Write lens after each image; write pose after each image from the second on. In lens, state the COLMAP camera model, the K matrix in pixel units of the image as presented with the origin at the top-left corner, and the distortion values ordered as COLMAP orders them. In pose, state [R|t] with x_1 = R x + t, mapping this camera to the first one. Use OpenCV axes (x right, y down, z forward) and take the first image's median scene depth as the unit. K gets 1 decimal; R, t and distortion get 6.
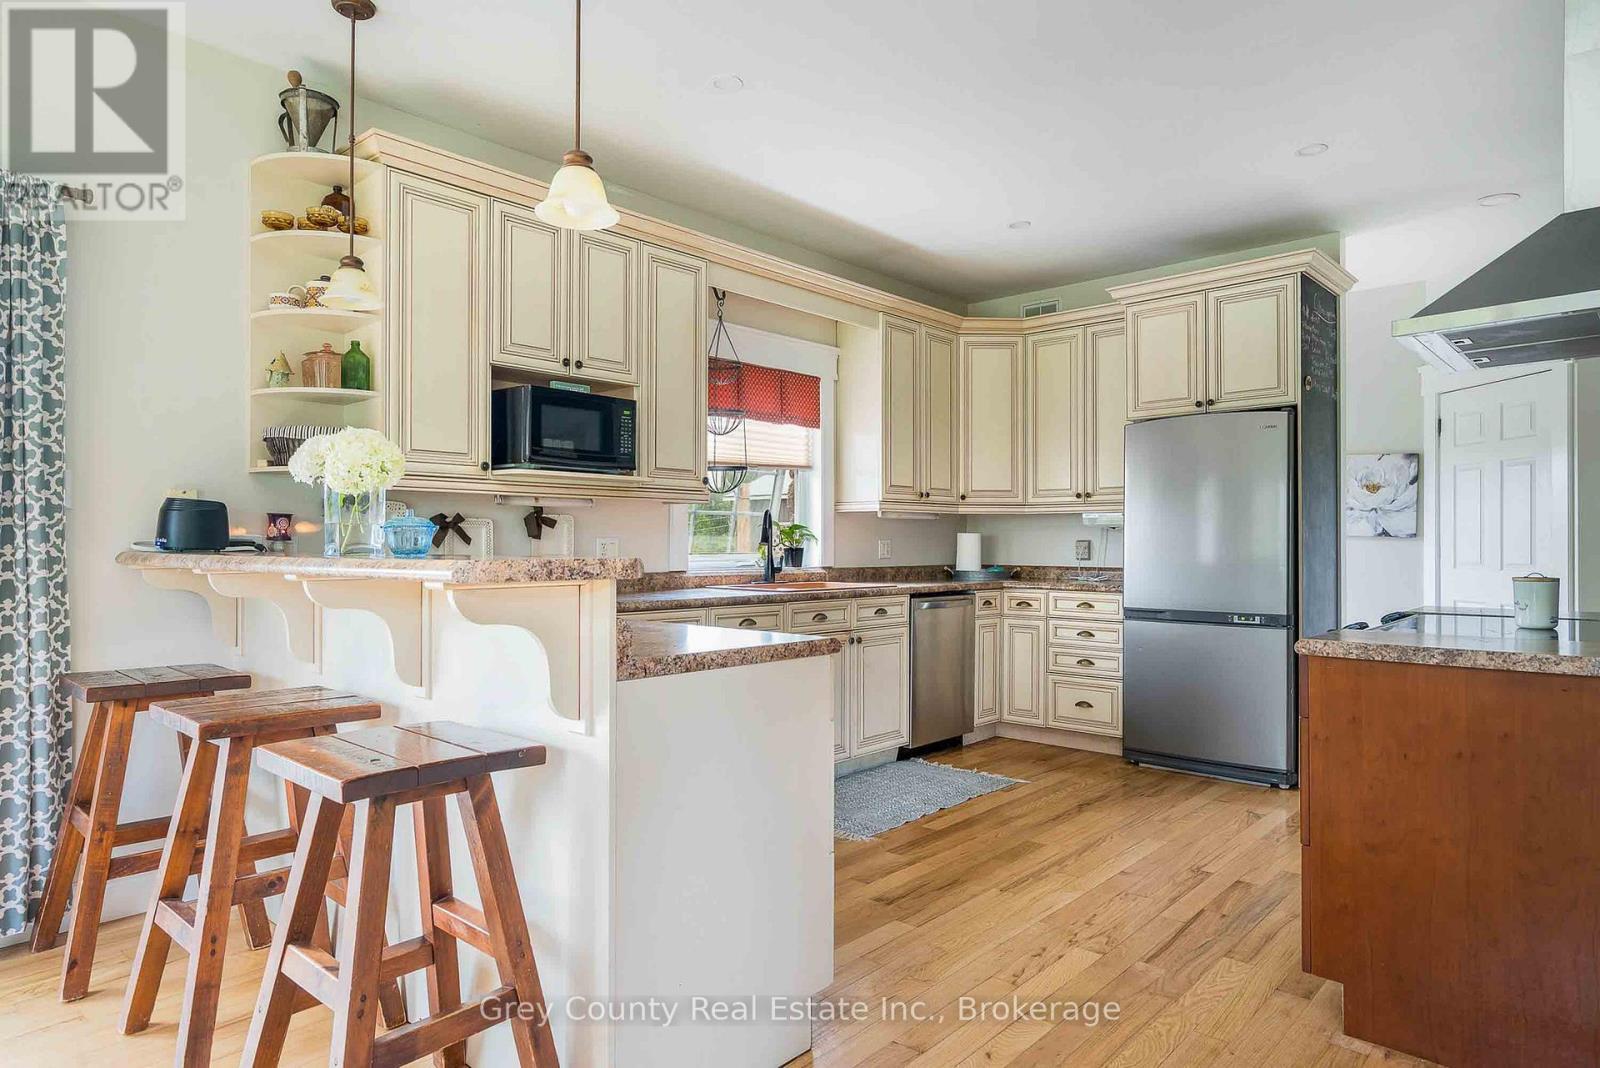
lens RADIAL K [[952.7, 0, 800.0], [0, 952.7, 534.0], [0, 0, 1]] dist [0.001576, -0.000591]
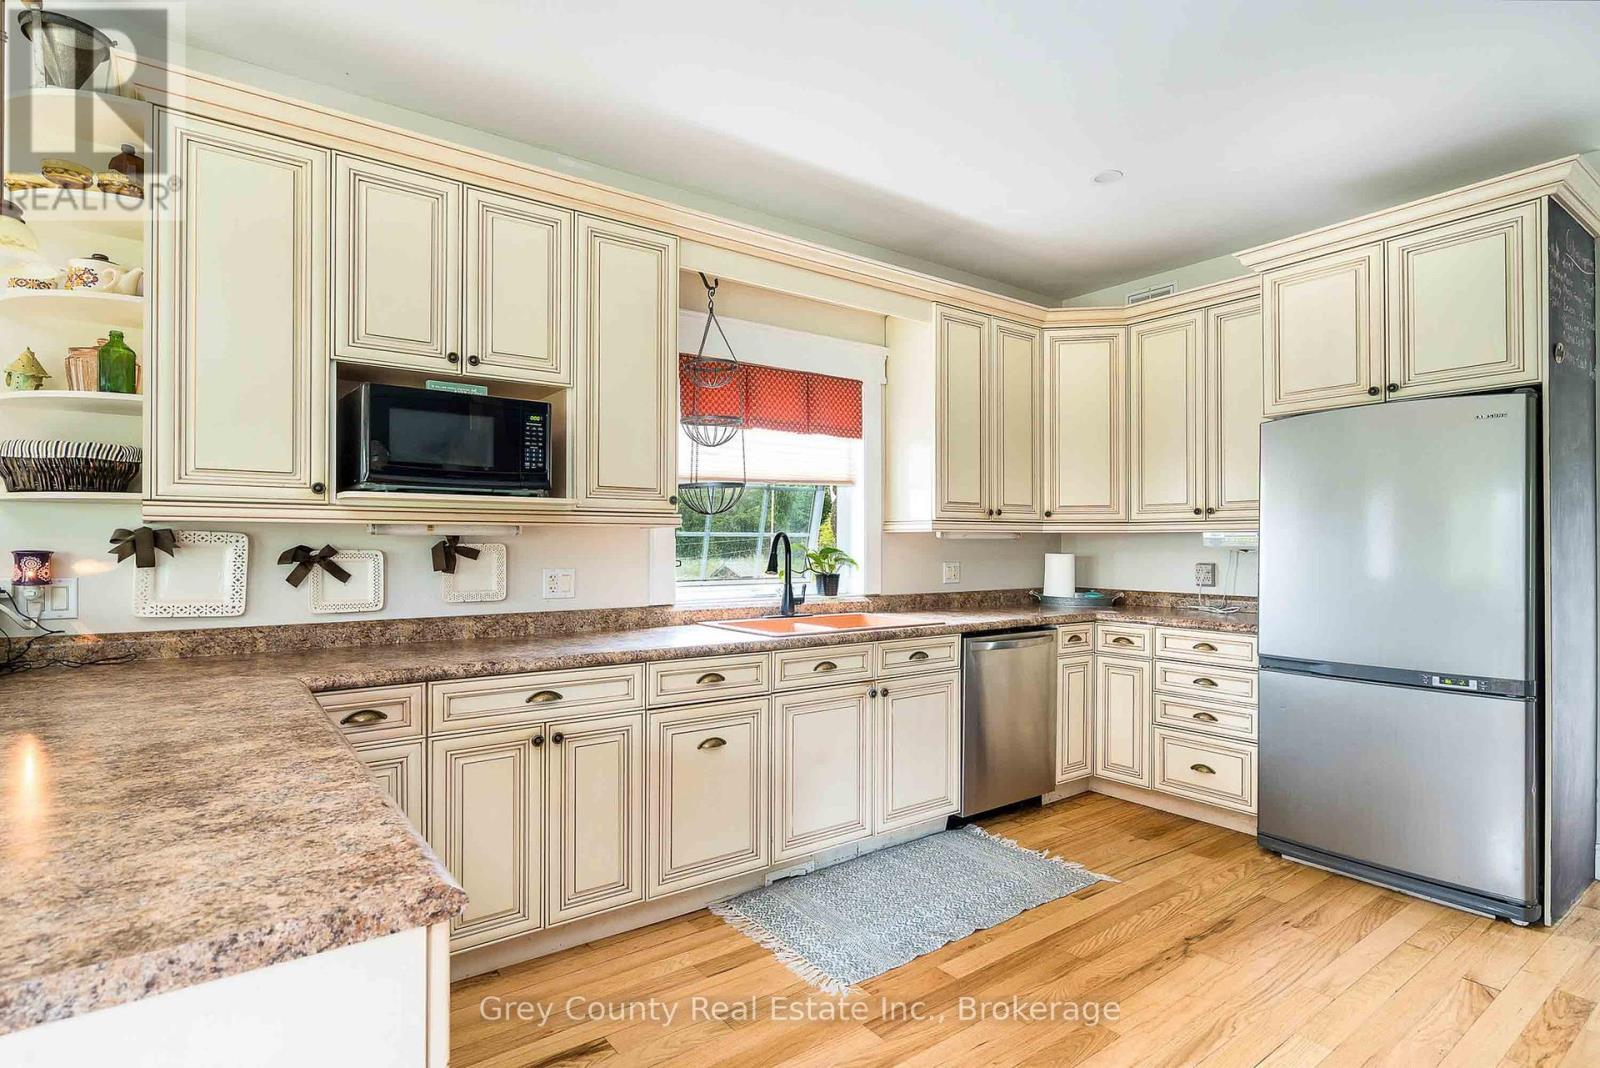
lens RADIAL K [[663.6, 0, 800.7], [0, 663.6, 525.3], [0, 0, 1]] dist [-0.000356, 0.000324]
pose [[0.959090, 0.002329, -0.283091, 0.138894], [-0.004518, 0.999965, -0.007079, -0.025288], [0.283064, 0.008068, 0.959067, 0.386652]]
